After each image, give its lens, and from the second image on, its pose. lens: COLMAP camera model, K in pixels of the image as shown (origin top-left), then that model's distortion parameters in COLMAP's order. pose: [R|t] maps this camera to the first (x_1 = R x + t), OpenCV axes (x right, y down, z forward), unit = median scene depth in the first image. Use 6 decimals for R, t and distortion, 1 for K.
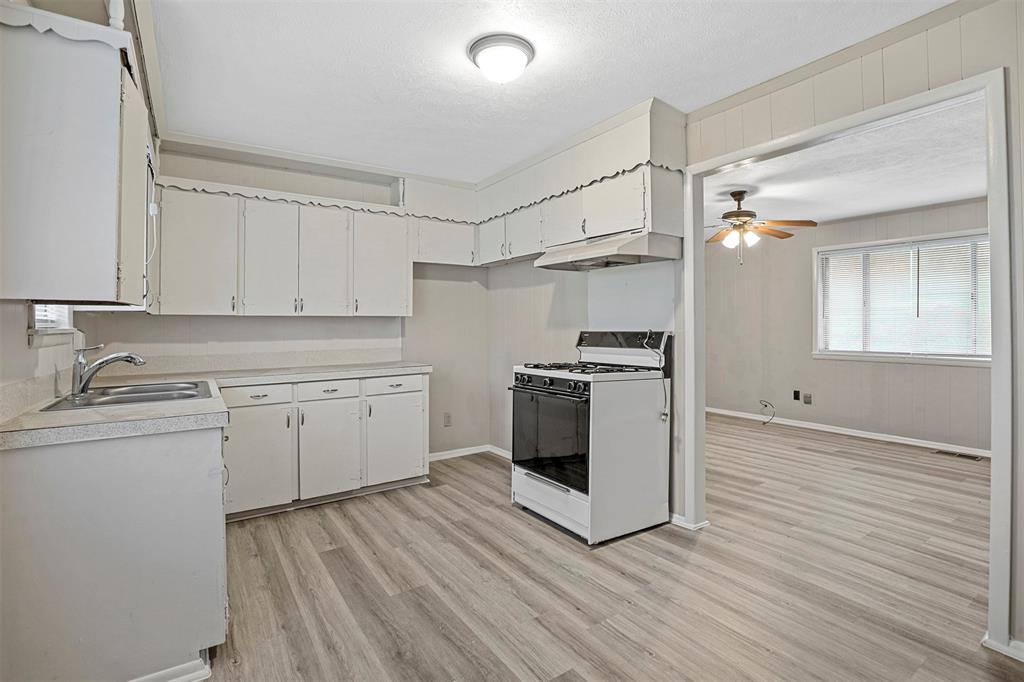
lens RADIAL K [[475.9, 0, 509.2], [0, 475.9, 327.0], [0, 0, 1]] dist [-0.029501, 0.003277]
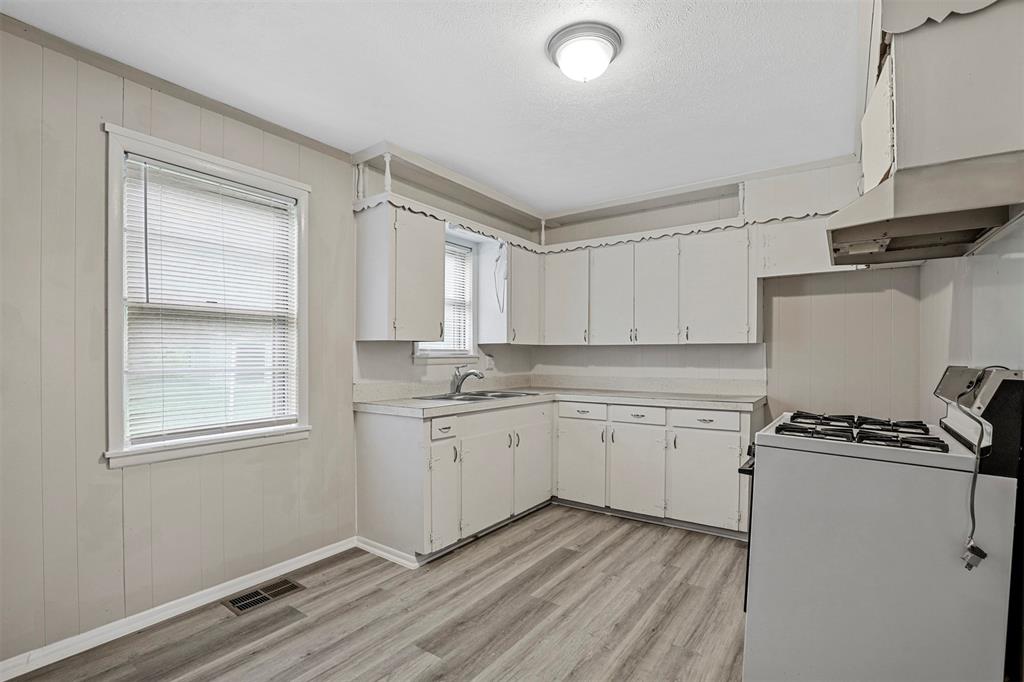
lens RADIAL K [[475.9, 0, 522.3], [0, 475.9, 360.9], [0, 0, 1]] dist [-0.029501, 0.003277]
pose [[0.367003, 0.019646, -0.930012, 0.531713], [-0.005673, 0.999806, 0.018881, -0.005955], [0.930202, -0.001653, 0.367043, 0.389604]]
